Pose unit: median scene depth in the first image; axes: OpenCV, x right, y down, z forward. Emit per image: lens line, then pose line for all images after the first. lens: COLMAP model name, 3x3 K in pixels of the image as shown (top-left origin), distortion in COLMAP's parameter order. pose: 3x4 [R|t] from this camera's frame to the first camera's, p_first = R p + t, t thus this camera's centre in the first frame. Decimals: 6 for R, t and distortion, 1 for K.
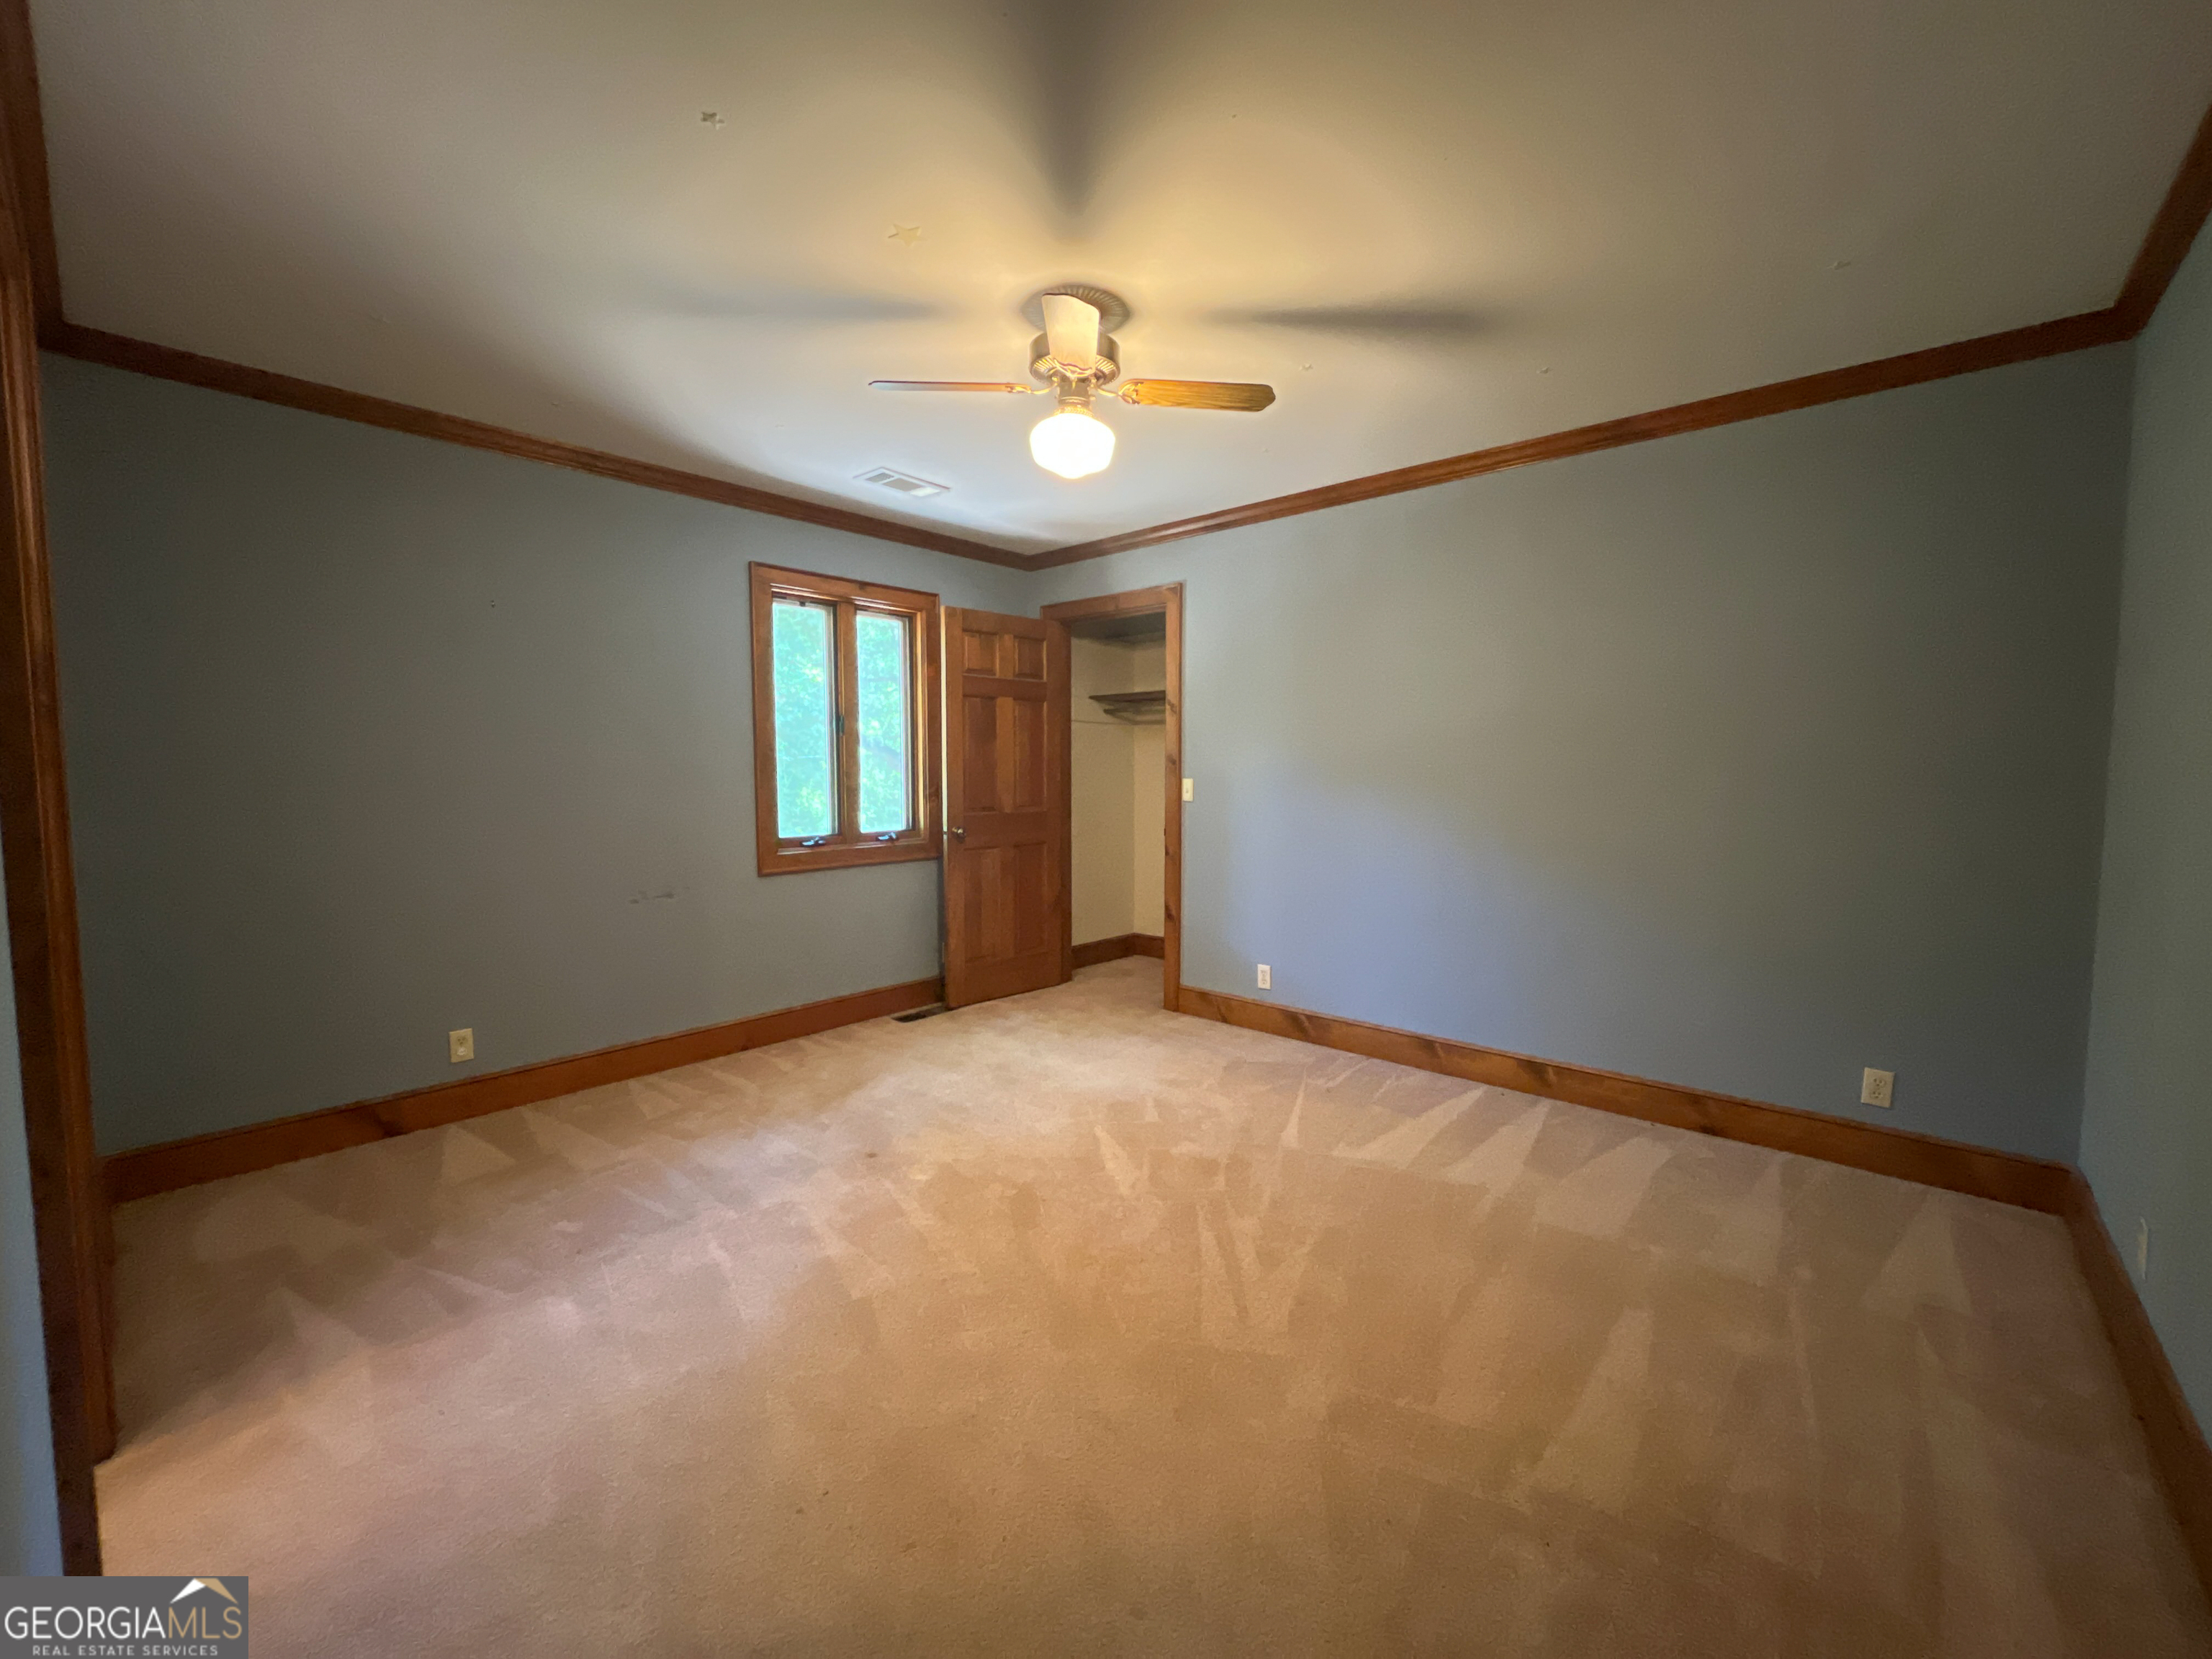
lens RADIAL K [[887.1, 0, 1105.5], [0, 887.1, 818.4], [0, 0, 1]] dist [-0.001123, 0.000583]
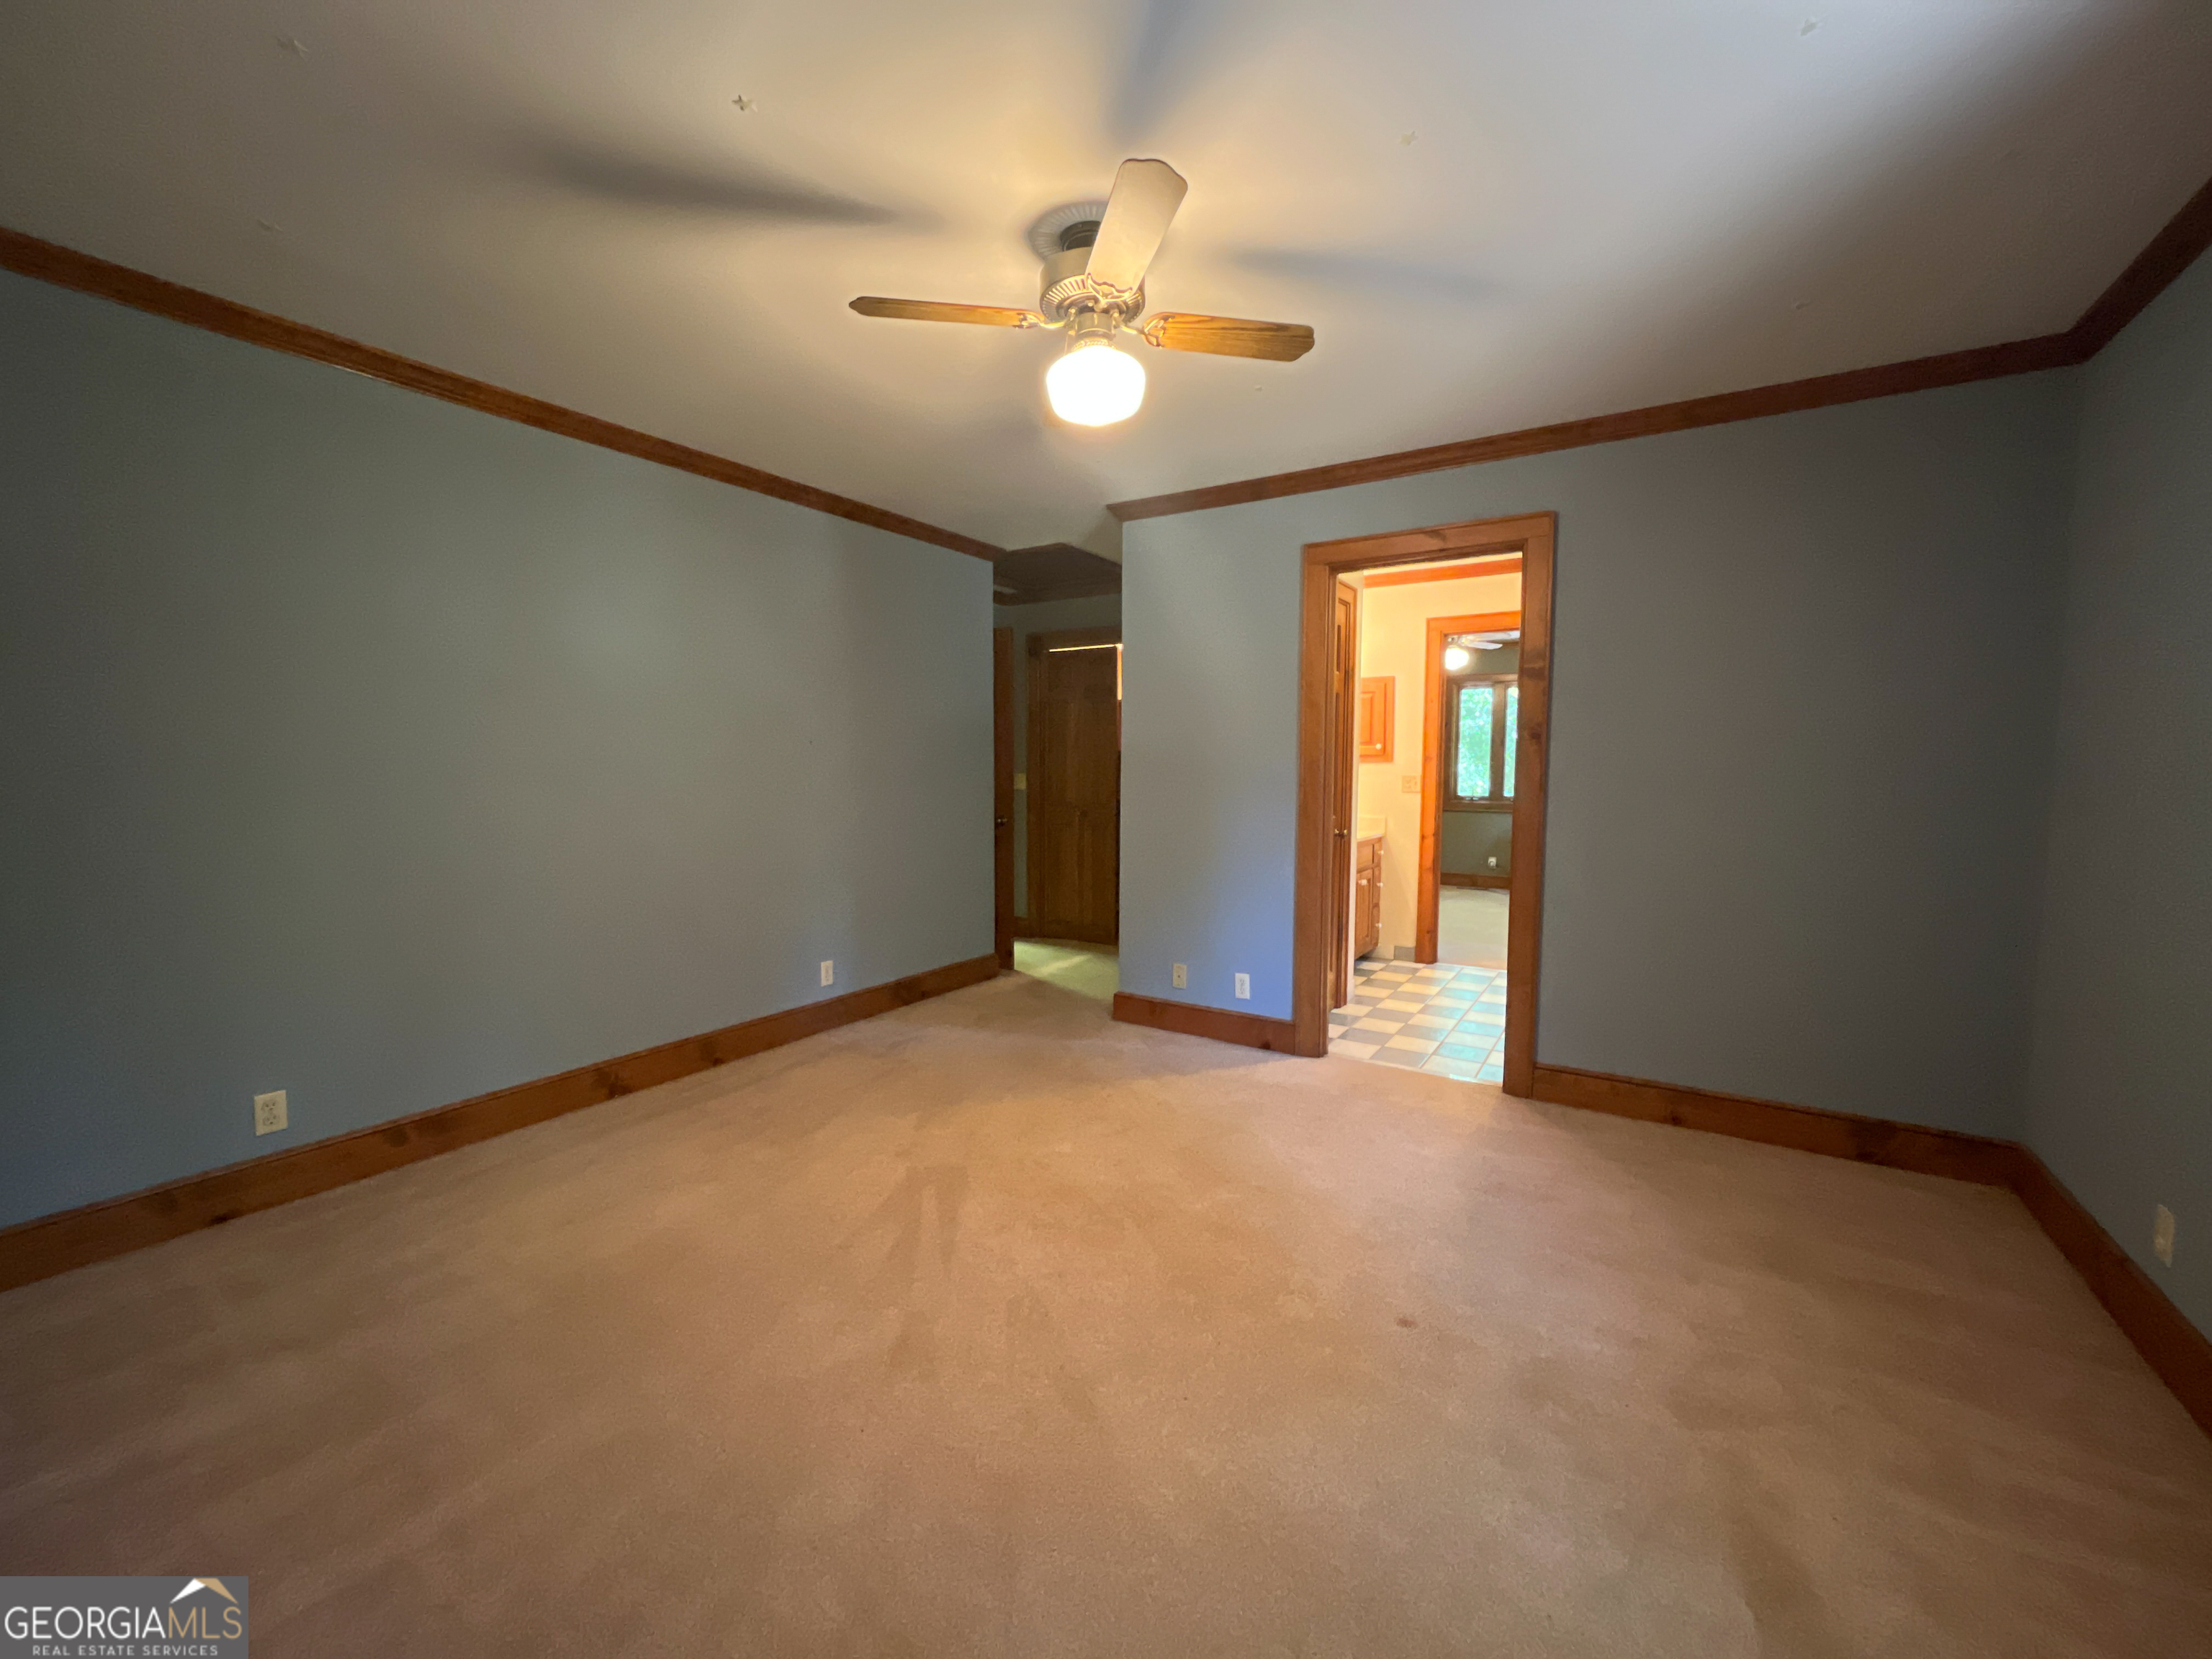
lens RADIAL K [[887.1, 0, 1118.1], [0, 887.1, 834.1], [0, 0, 1]] dist [-0.001123, 0.000583]
pose [[0.984934, -0.006281, 0.172816, -0.159135], [0.002185, 0.999712, 0.023885, -0.008193], [-0.172917, -0.023148, 0.984664, 0.137176]]
